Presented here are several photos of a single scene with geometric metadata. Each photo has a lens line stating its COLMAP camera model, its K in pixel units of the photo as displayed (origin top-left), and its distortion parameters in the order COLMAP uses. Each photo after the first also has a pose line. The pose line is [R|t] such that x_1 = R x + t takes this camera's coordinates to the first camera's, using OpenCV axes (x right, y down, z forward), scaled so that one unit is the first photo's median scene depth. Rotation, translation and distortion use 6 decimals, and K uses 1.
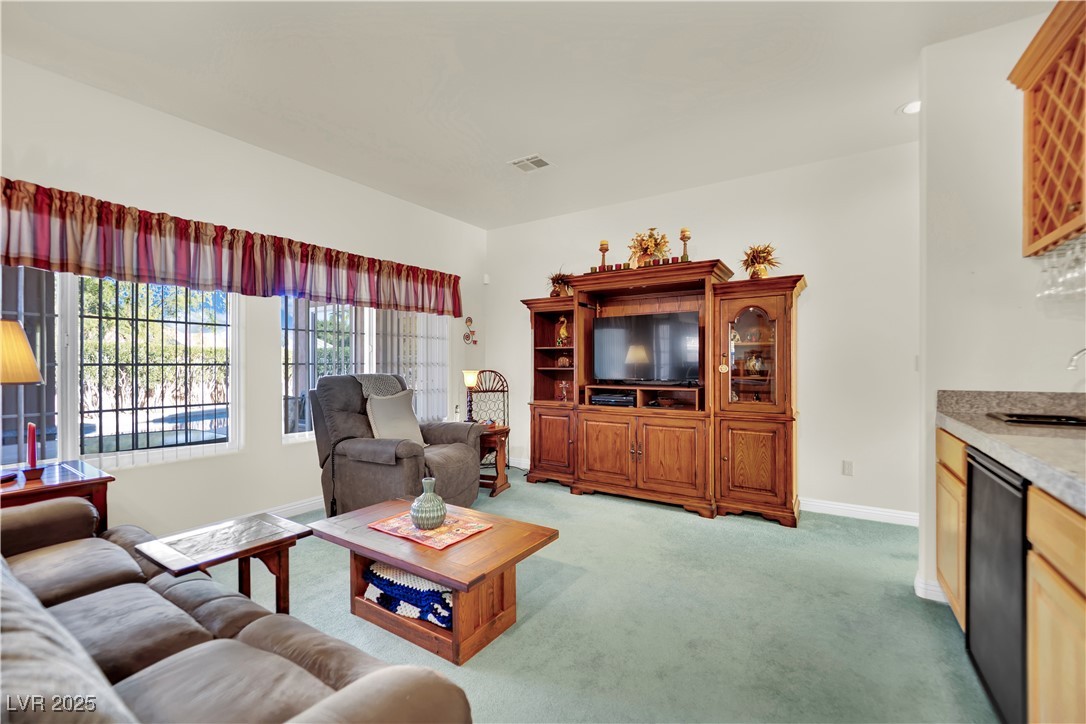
lens RADIAL K [[452.2, 0, 546.5], [0, 452.2, 359.4], [0, 0, 1]] dist [-0.003043, -0.000289]
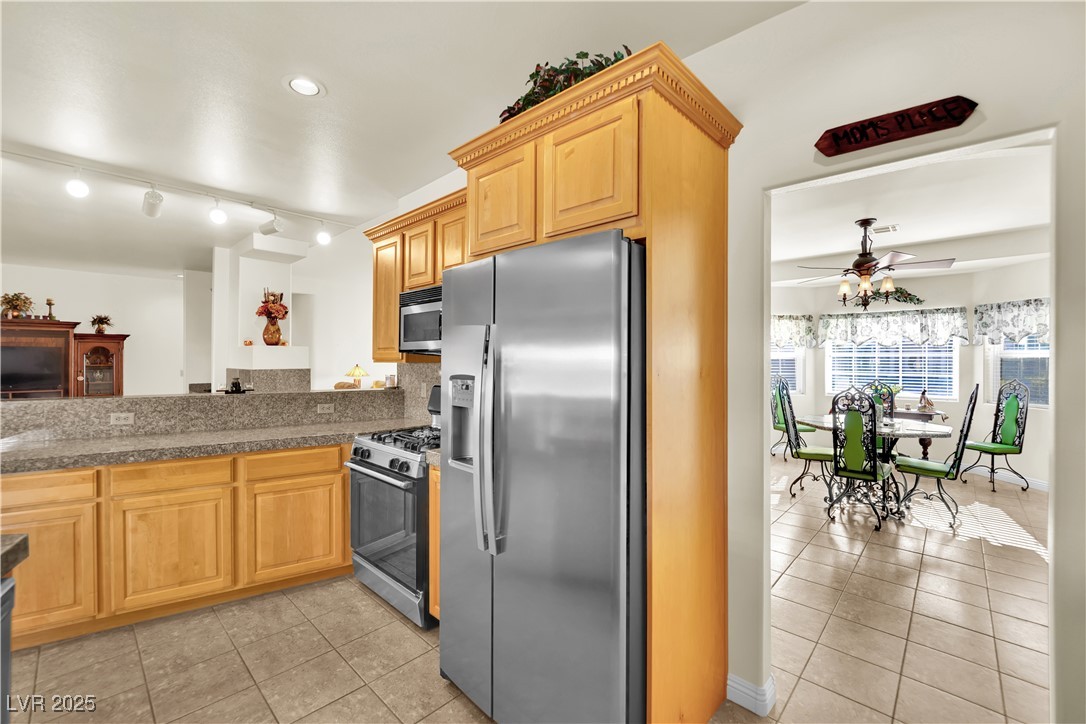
lens RADIAL K [[452.2, 0, 541.1], [0, 452.2, 359.9], [0, 0, 1]] dist [-0.003043, -0.000289]
pose [[0.214907, 0.005409, 0.976619, -1.054555], [-0.000822, 0.999985, -0.005358, -0.049698], [-0.976634, 0.000349, 0.214908, -1.318212]]
